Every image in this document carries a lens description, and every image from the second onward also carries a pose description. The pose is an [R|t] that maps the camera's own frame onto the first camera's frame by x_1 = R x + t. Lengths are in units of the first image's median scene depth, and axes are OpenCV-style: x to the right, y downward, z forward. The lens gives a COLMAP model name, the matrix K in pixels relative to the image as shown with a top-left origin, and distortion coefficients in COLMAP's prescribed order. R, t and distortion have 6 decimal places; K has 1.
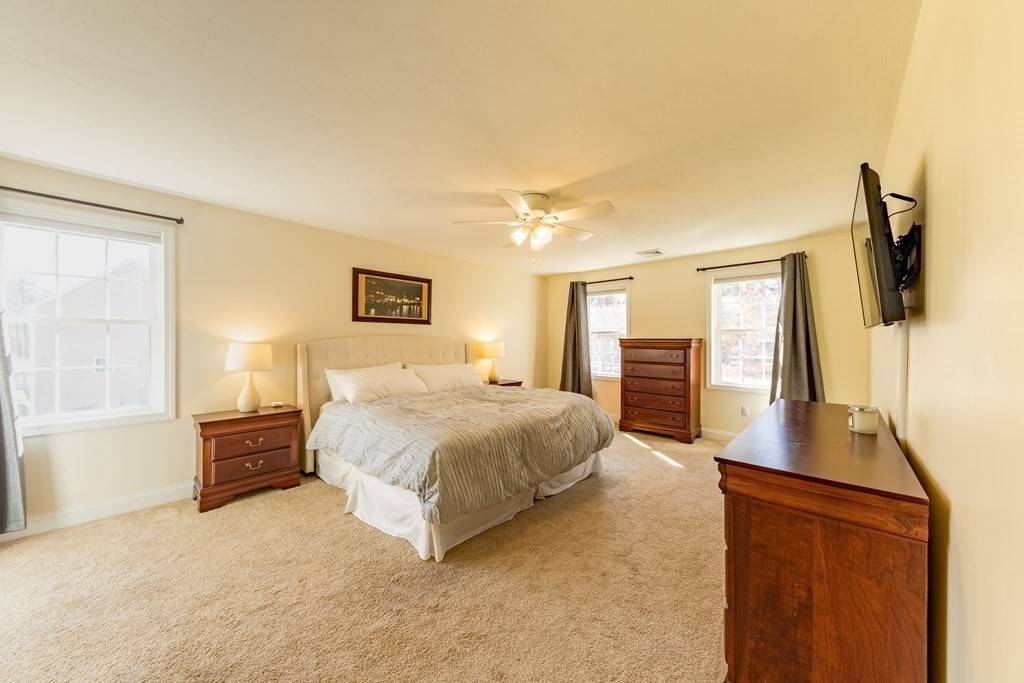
lens RADIAL K [[361.6, 0, 513.3], [0, 361.6, 341.5], [0, 0, 1]] dist [0.002166, -0.001042]
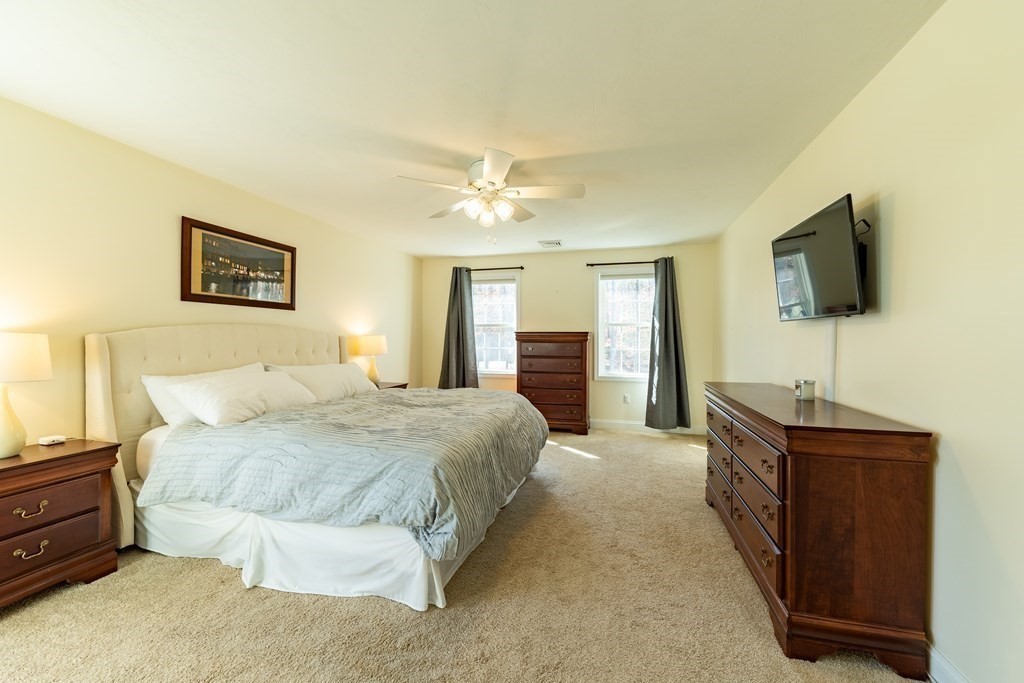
lens RADIAL K [[415.5, 0, 510.0], [0, 415.5, 342.4], [0, 0, 1]] dist [0.001875, -0.001333]
pose [[0.883872, -0.004658, 0.467706, -0.356507], [0.000883, 0.999965, 0.008290, 0.016492], [-0.467729, -0.006915, 0.883845, 0.095822]]
